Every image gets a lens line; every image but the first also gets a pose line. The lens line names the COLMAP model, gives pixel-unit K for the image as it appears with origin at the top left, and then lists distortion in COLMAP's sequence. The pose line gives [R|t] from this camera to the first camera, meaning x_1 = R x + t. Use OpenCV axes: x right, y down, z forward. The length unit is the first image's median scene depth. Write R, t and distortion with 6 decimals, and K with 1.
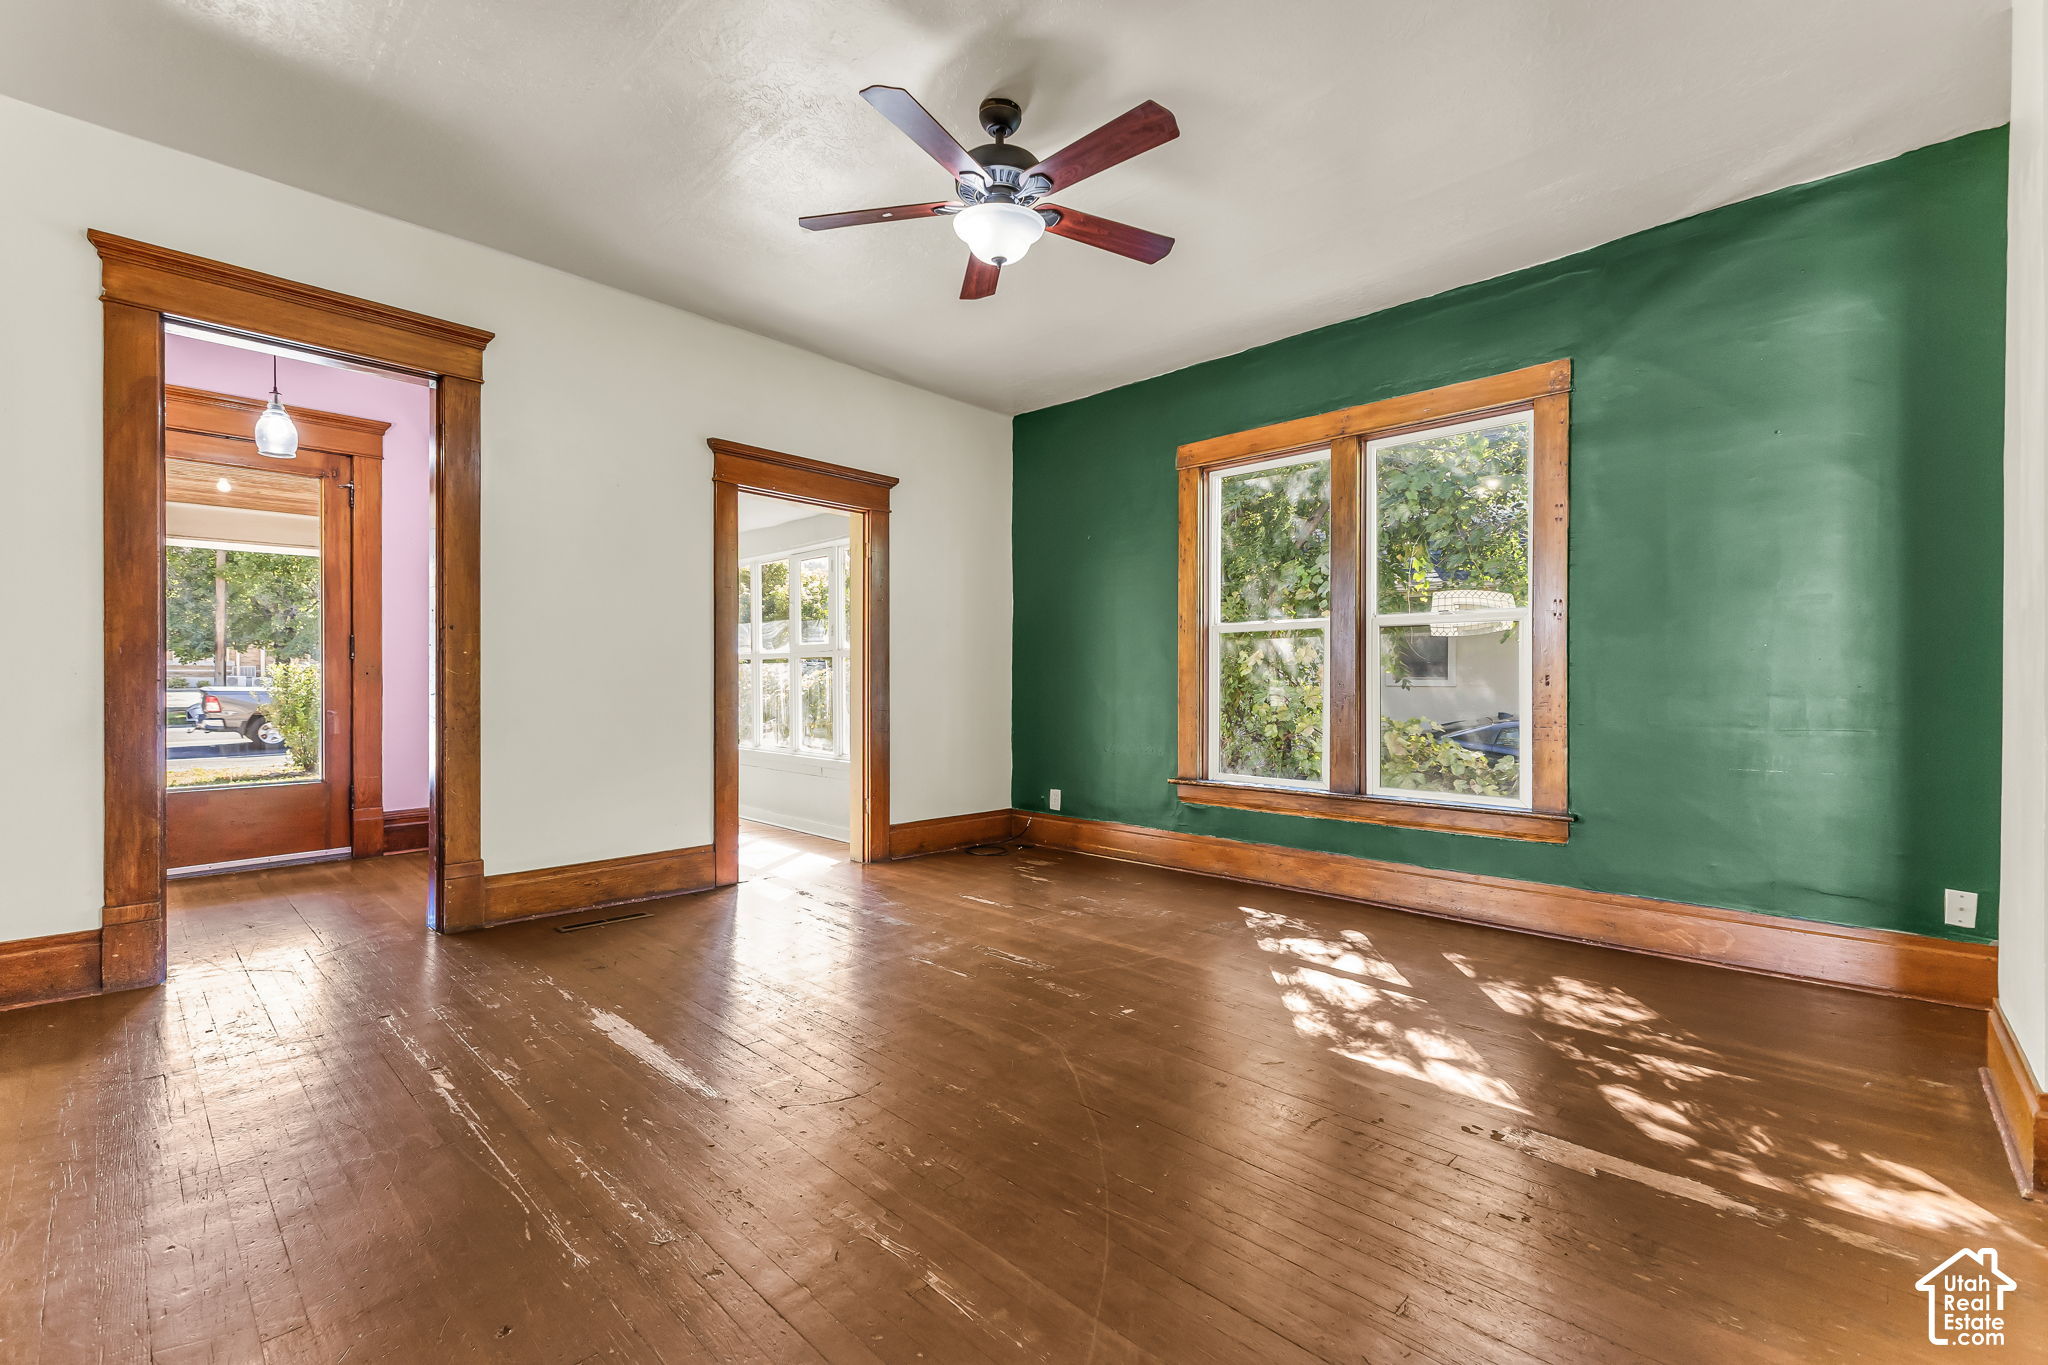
lens RADIAL K [[896.1, 0, 1027.6], [0, 896.1, 685.1], [0, 0, 1]] dist [0.007343, 0.001419]
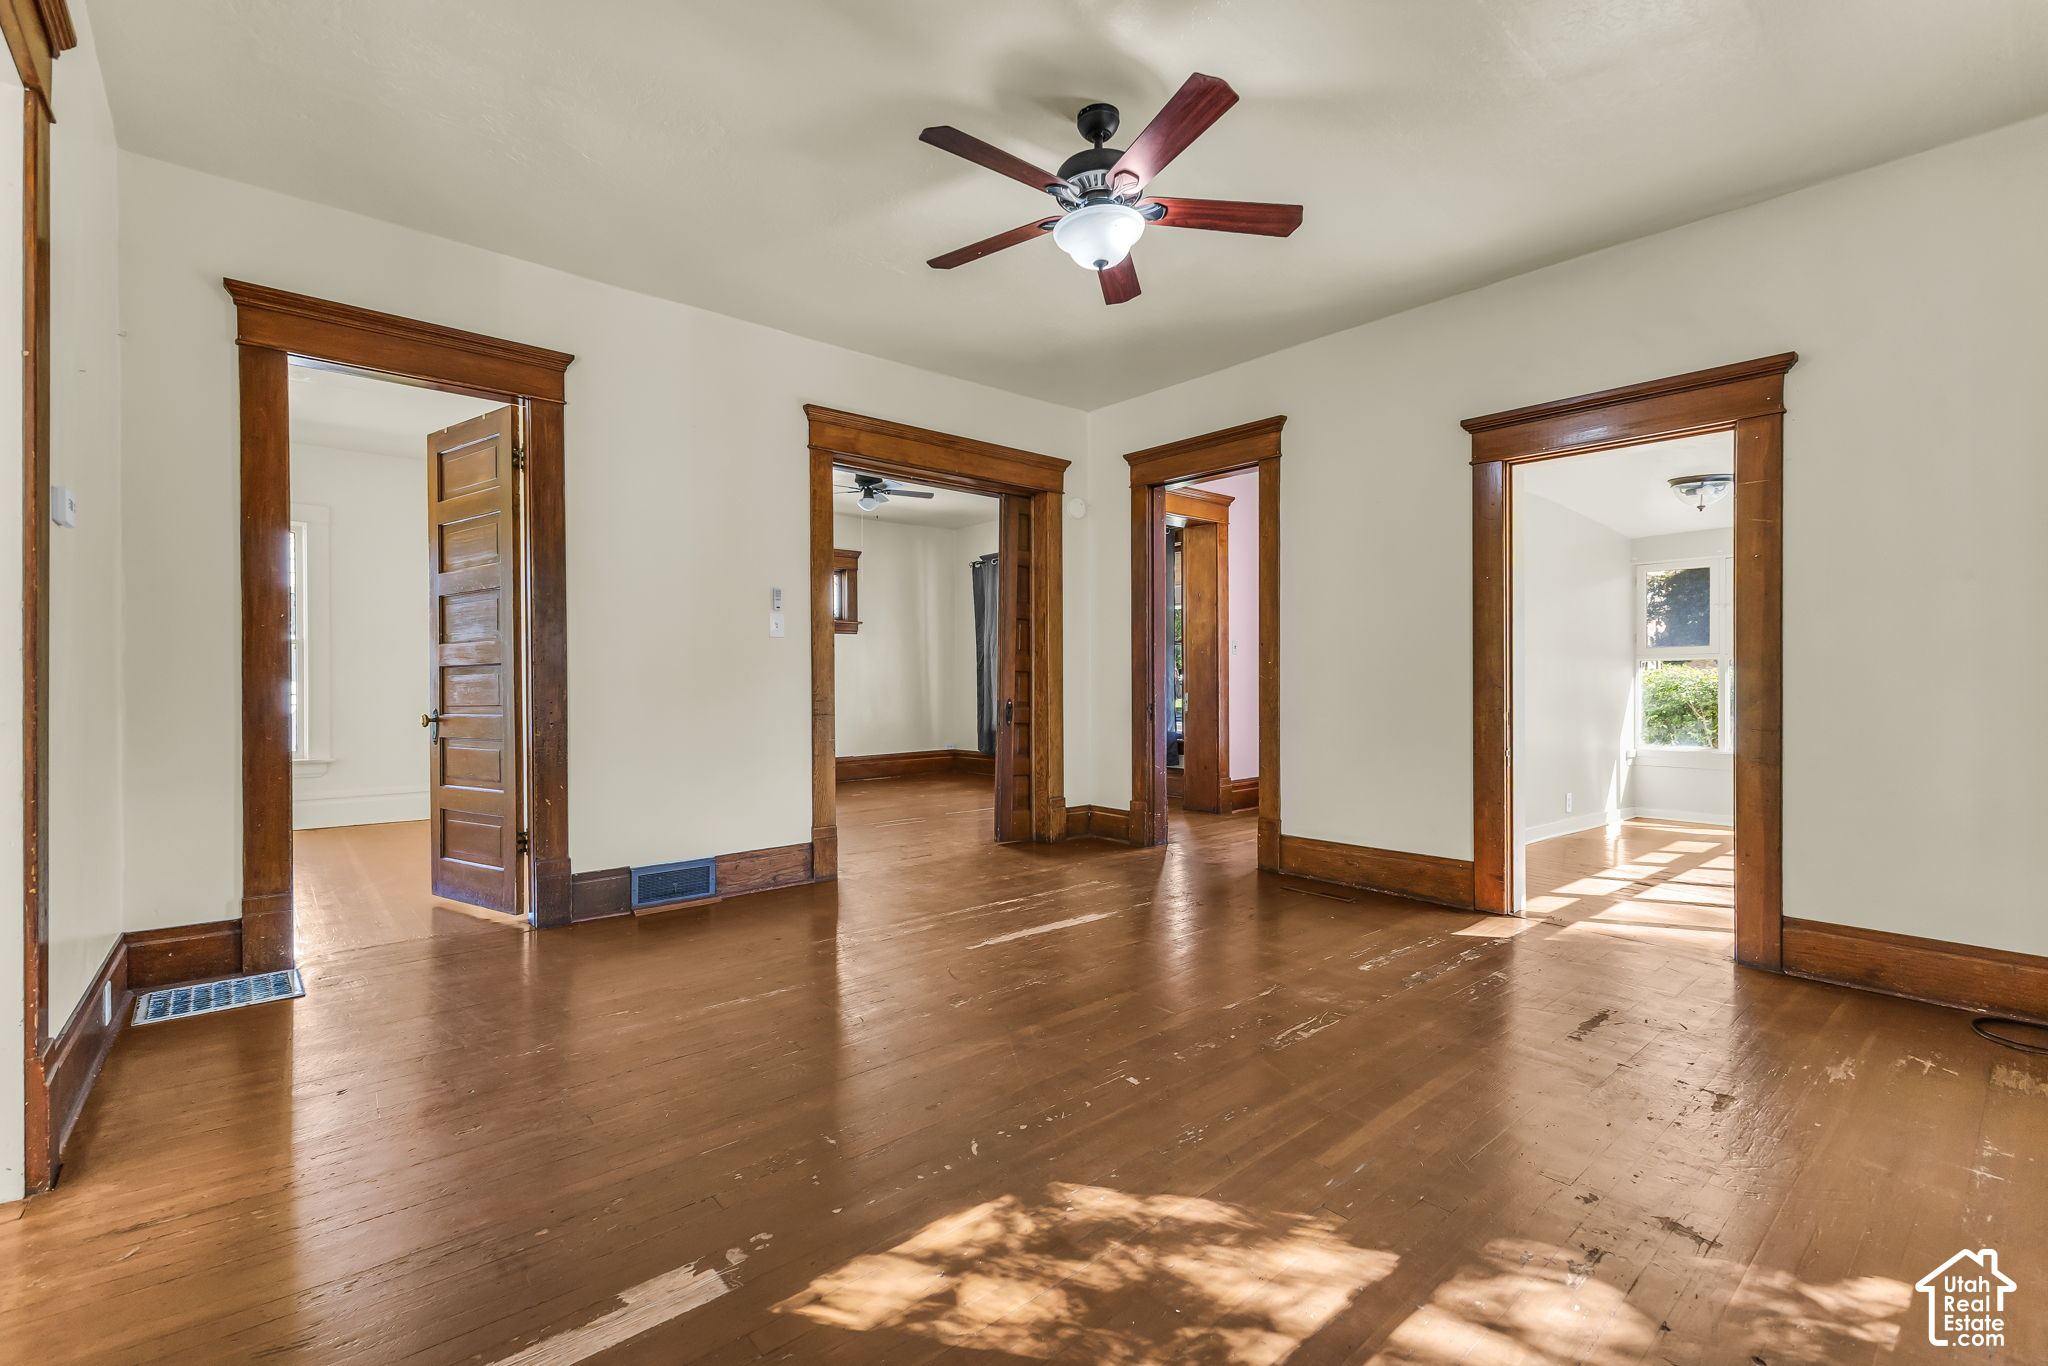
lens RADIAL K [[896.1, 0, 1010.3], [0, 896.1, 681.1], [0, 0, 1]] dist [0.007343, 0.001419]
pose [[-0.103149, -0.005834, -0.994649, 0.733701], [-0.005935, 0.999969, -0.005249, 0.001166], [0.994648, 0.005362, -0.103181, 0.752239]]
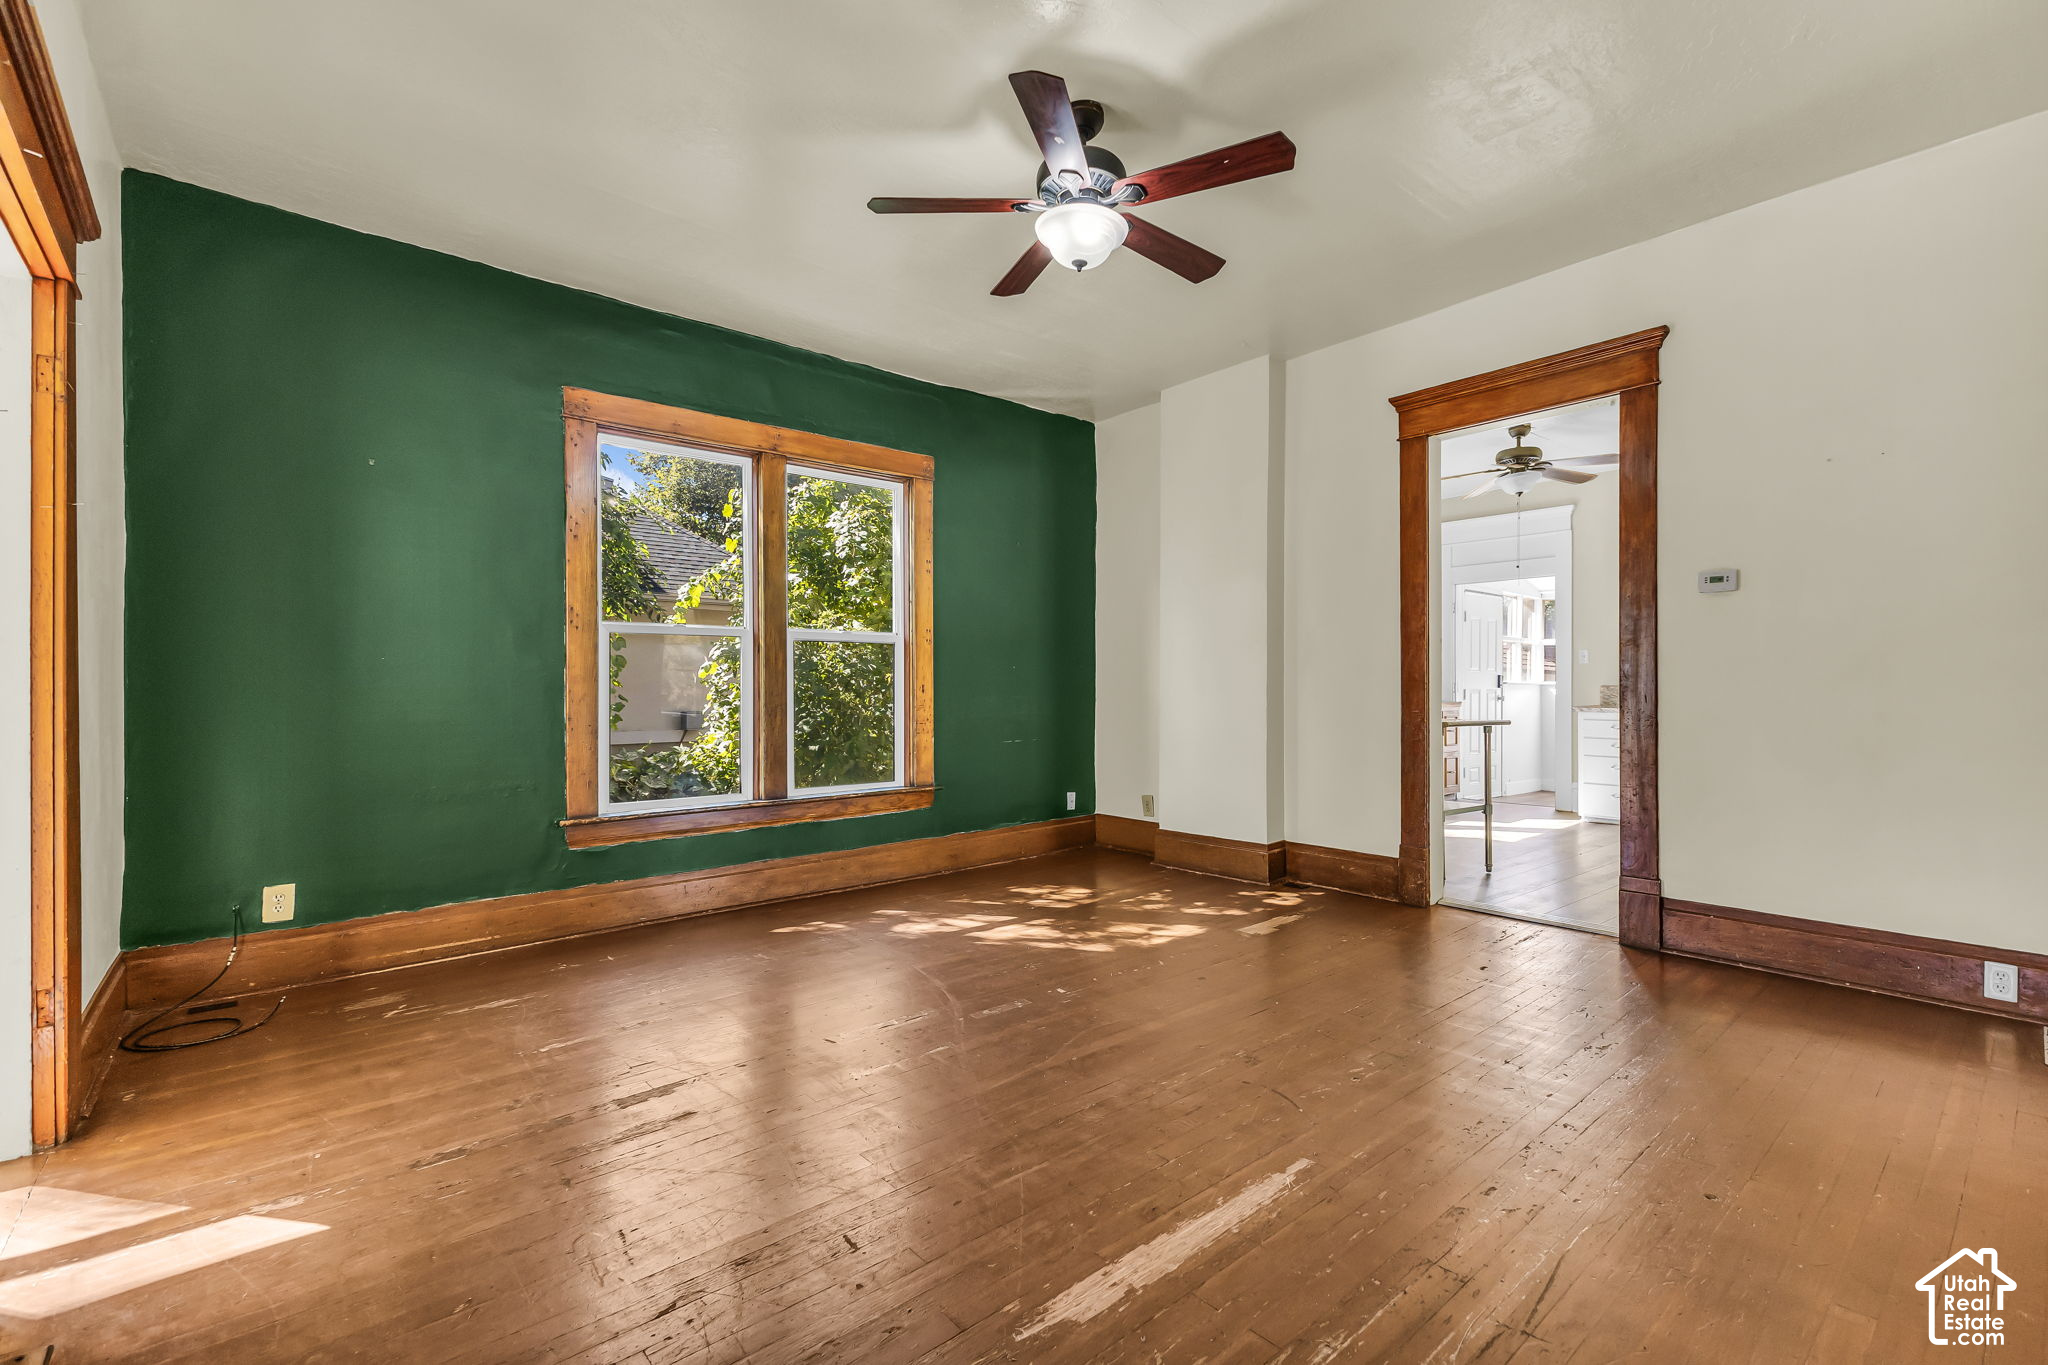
lens RADIAL K [[896.1, 0, 1027.3], [0, 896.1, 689.1], [0, 0, 1]] dist [0.007343, 0.001419]
pose [[0.092549, -0.000974, 0.995708, -0.757729], [0.010661, 0.999943, -0.000013, -0.003433], [-0.995651, 0.010617, 0.092555, 0.725294]]
